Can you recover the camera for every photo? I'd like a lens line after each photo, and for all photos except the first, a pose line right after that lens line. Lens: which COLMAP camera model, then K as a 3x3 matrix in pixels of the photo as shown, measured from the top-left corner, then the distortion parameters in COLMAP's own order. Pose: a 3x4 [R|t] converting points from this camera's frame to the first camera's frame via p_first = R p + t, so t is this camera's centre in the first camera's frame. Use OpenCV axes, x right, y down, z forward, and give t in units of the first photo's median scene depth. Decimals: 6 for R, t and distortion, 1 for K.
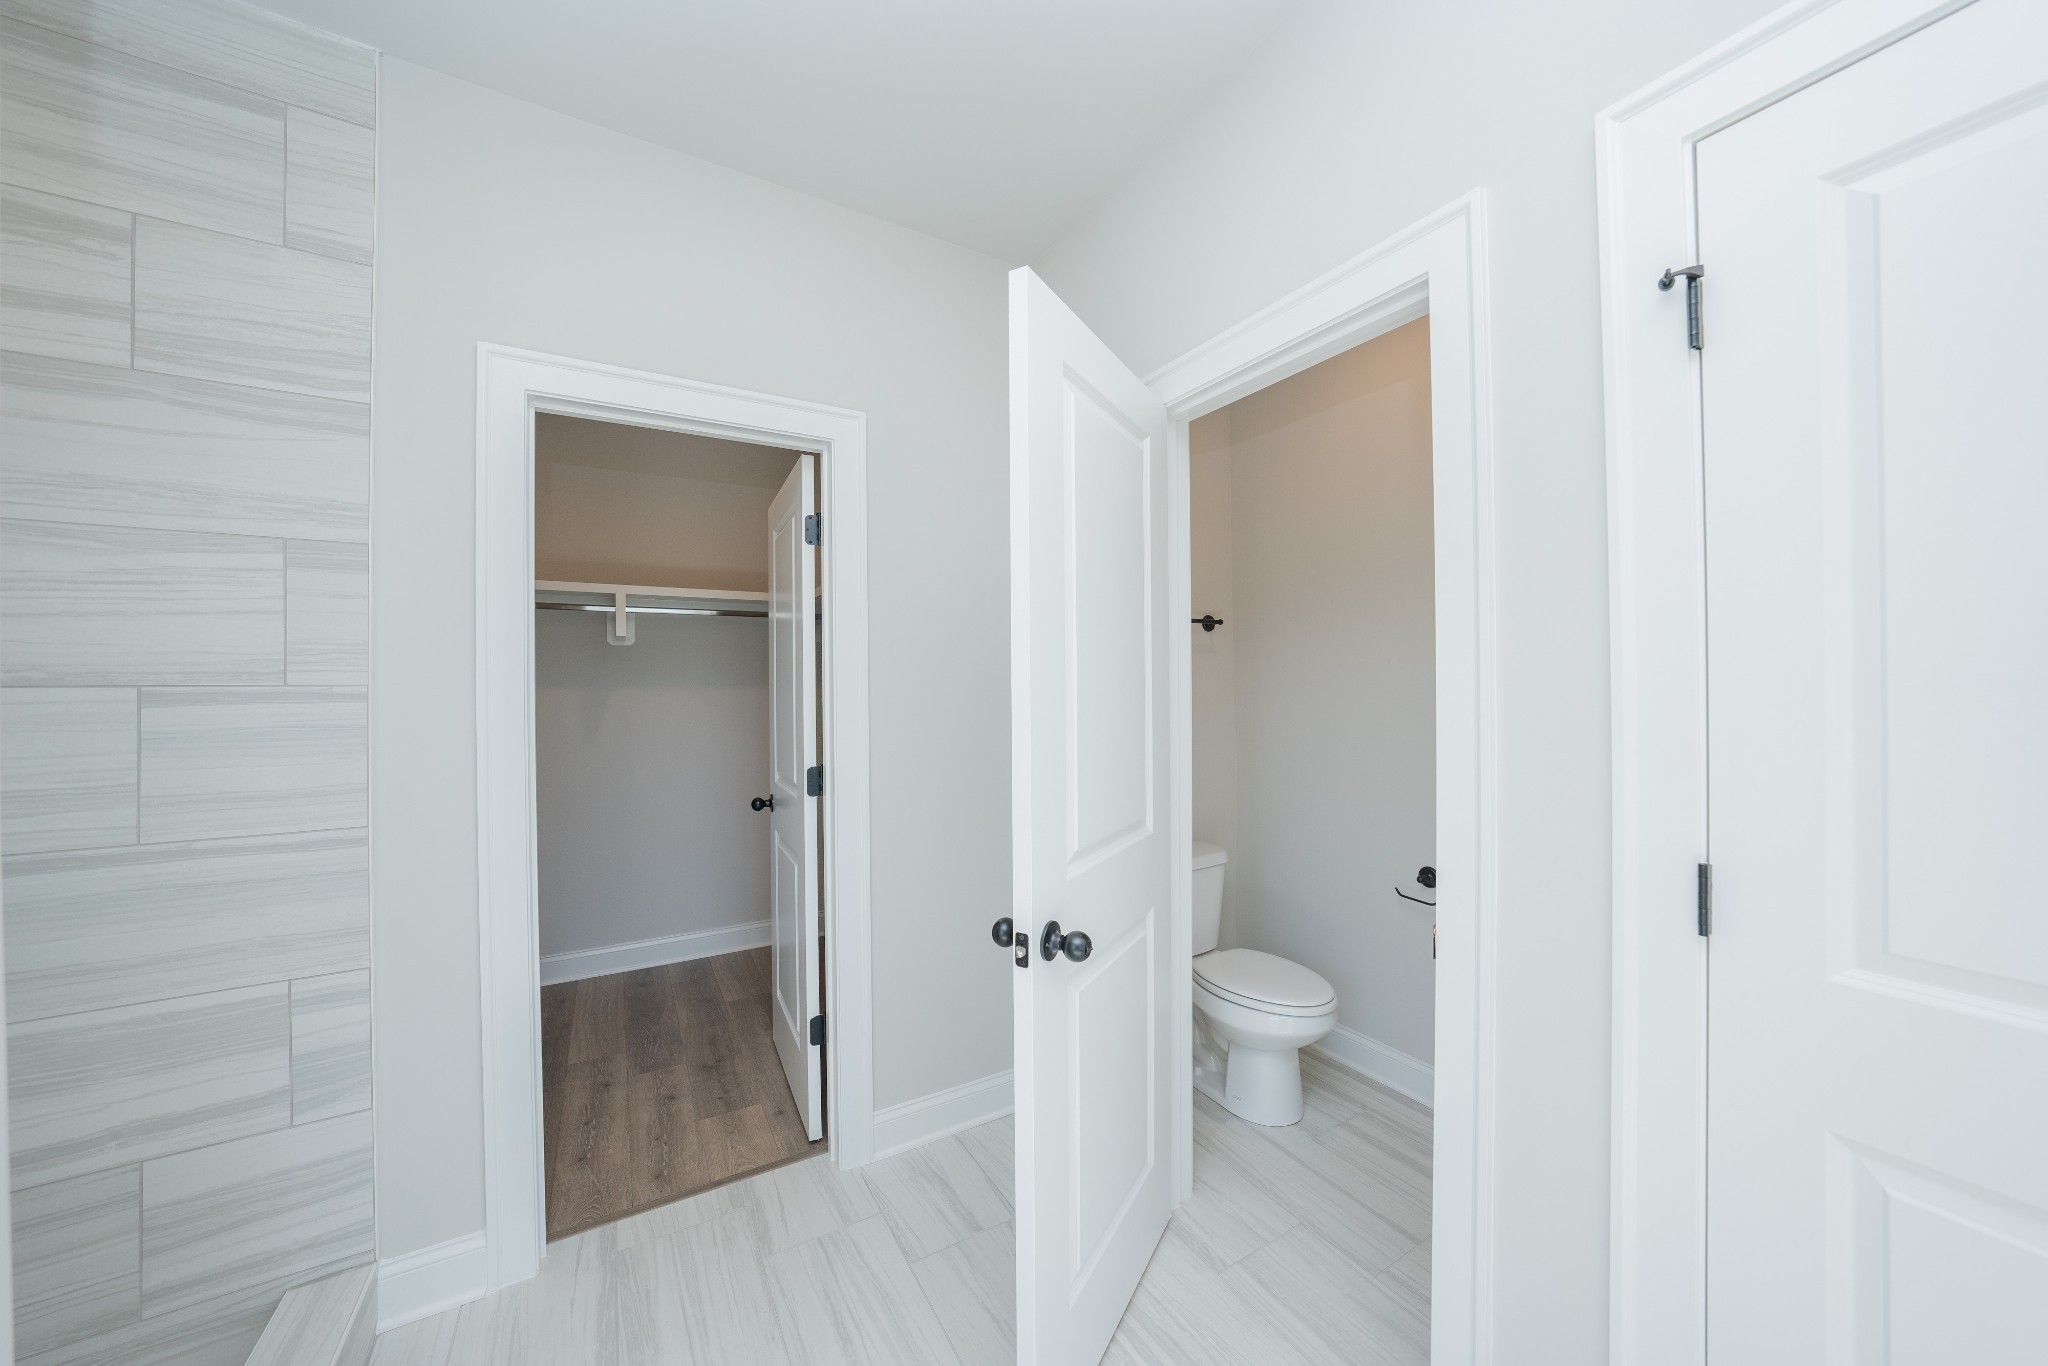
lens RADIAL K [[708.2, 0, 1030.0], [0, 708.2, 682.6], [0, 0, 1]] dist [-0.029667, 0.006874]
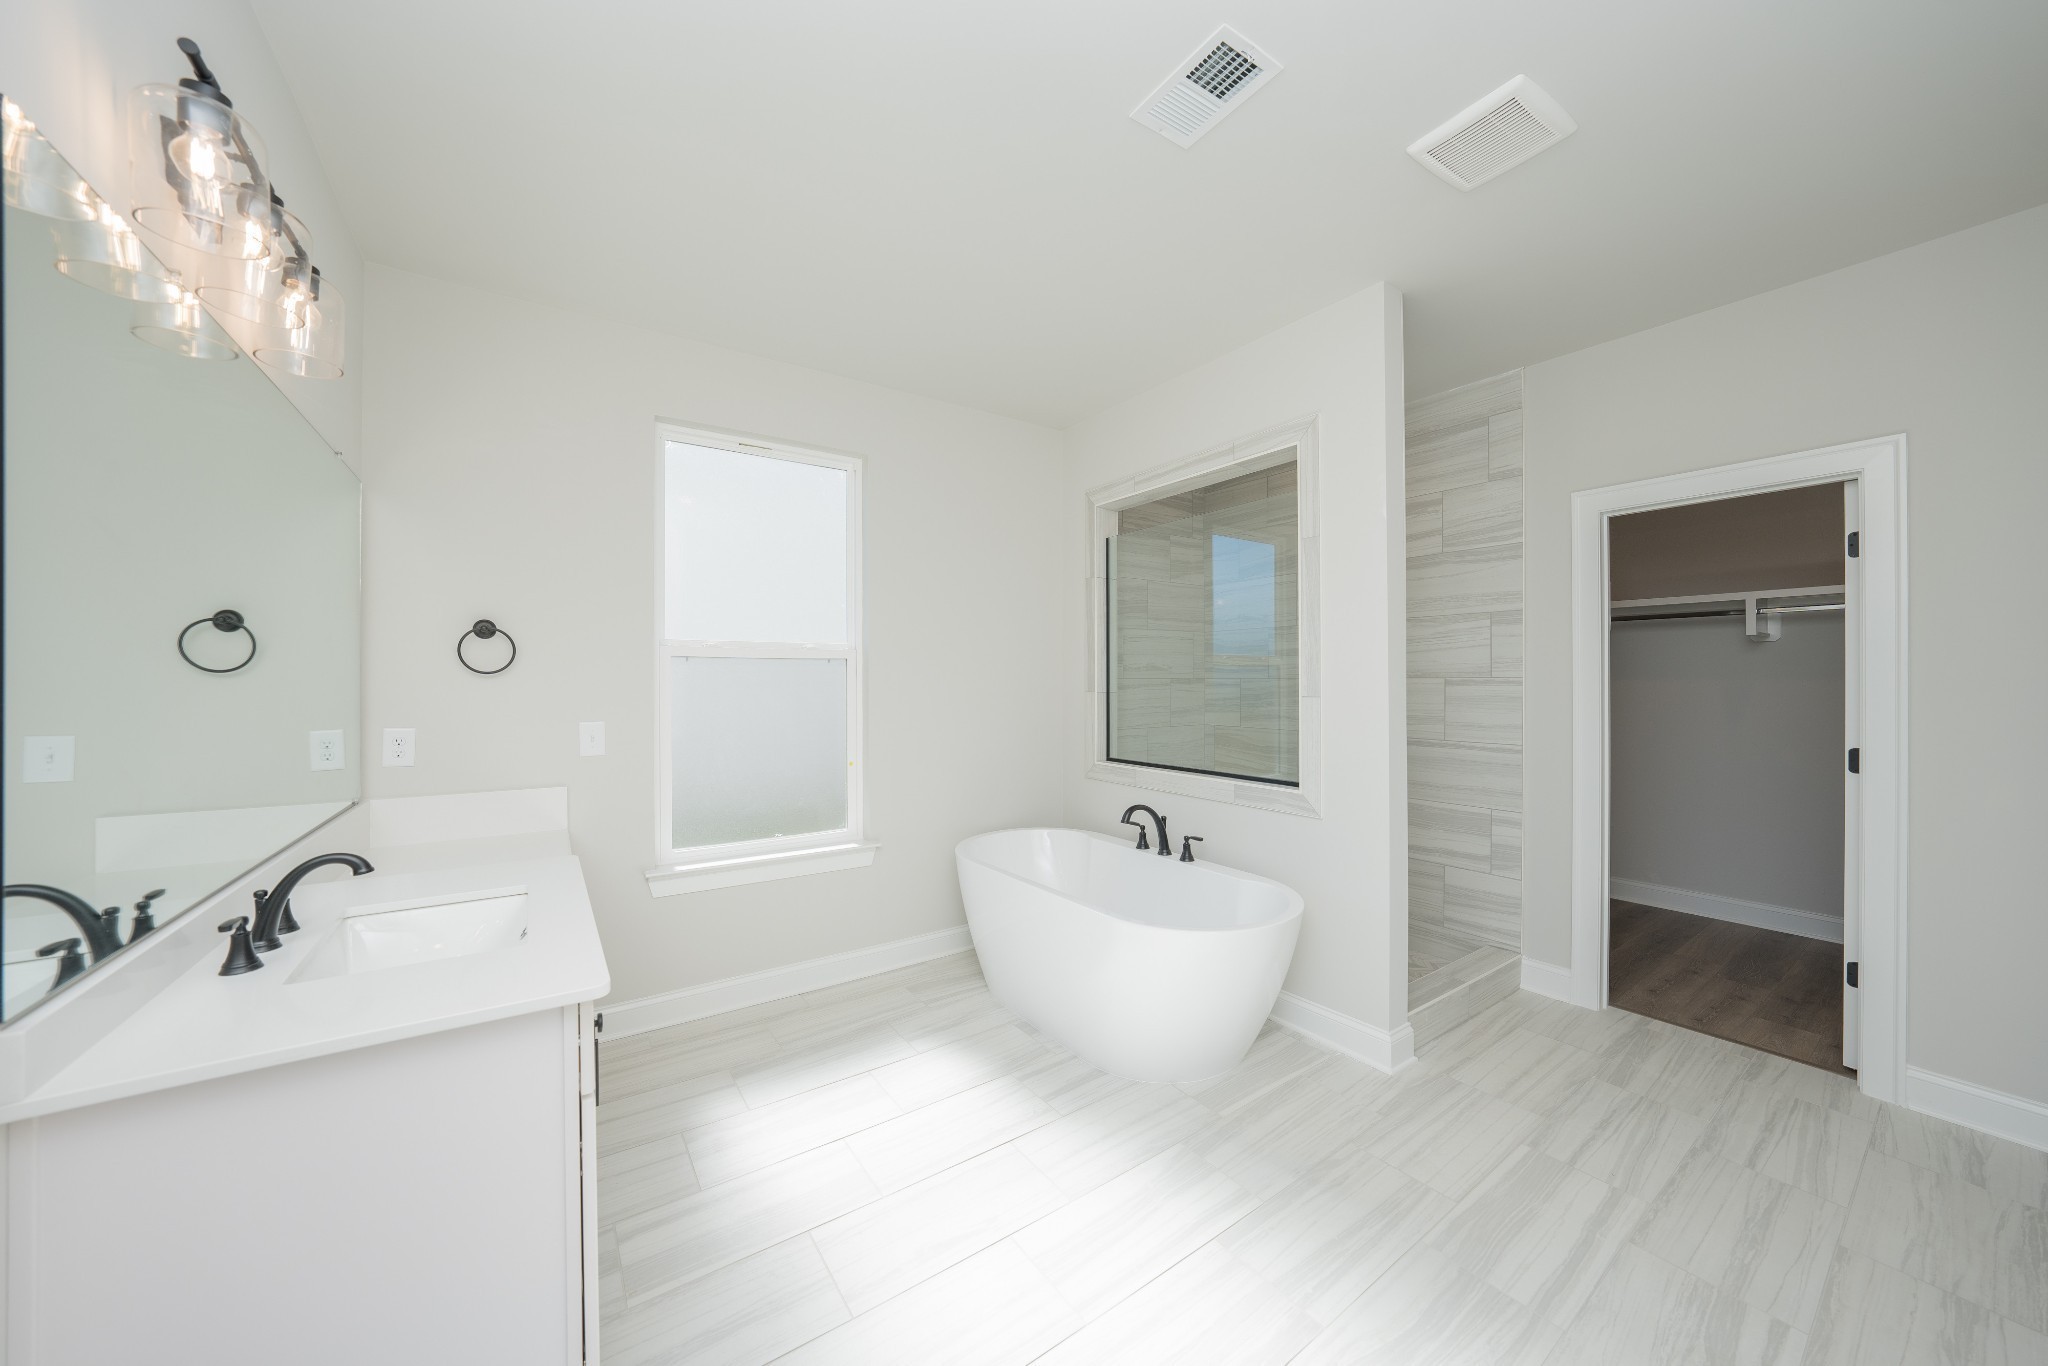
lens RADIAL K [[708.2, 0, 1030.0], [0, 708.2, 682.6], [0, 0, 1]] dist [-0.029667, 0.006874]
pose [[0.076482, 0.009755, -0.997023, 0.975520], [0.004615, 0.999938, 0.010137, -0.008533], [0.997060, -0.005377, 0.076433, -0.605839]]
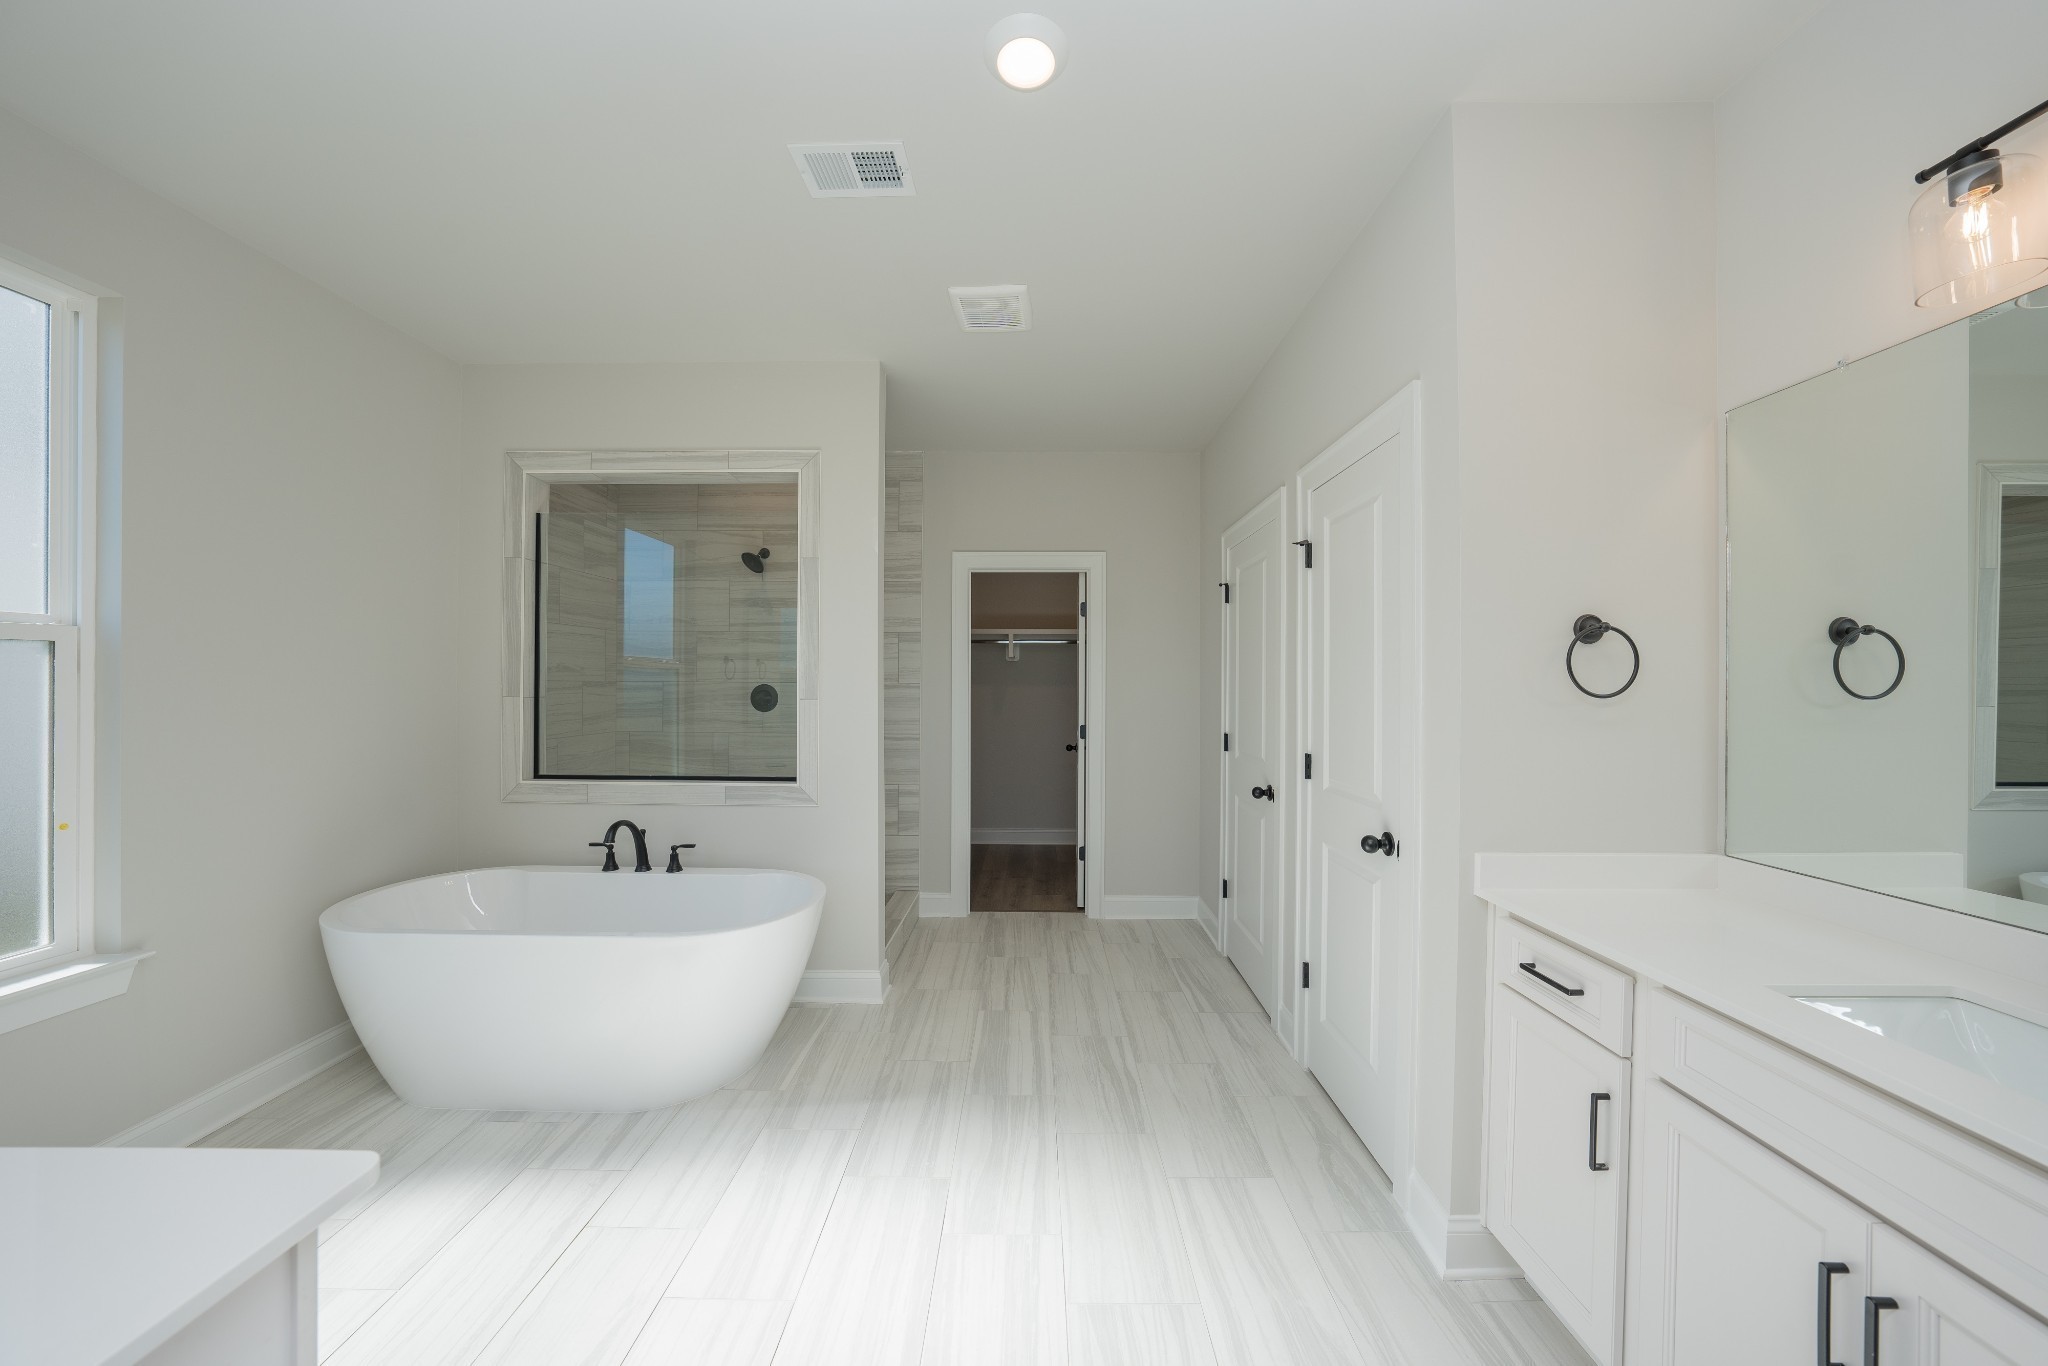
lens RADIAL K [[708.2, 0, 1030.0], [0, 708.2, 682.6], [0, 0, 1]] dist [-0.029667, 0.006874]
pose [[0.858890, 0.009703, -0.512068, 0.831257], [-0.009510, 0.999950, 0.002997, -0.010653], [0.512071, 0.002295, 0.858940, -1.148028]]
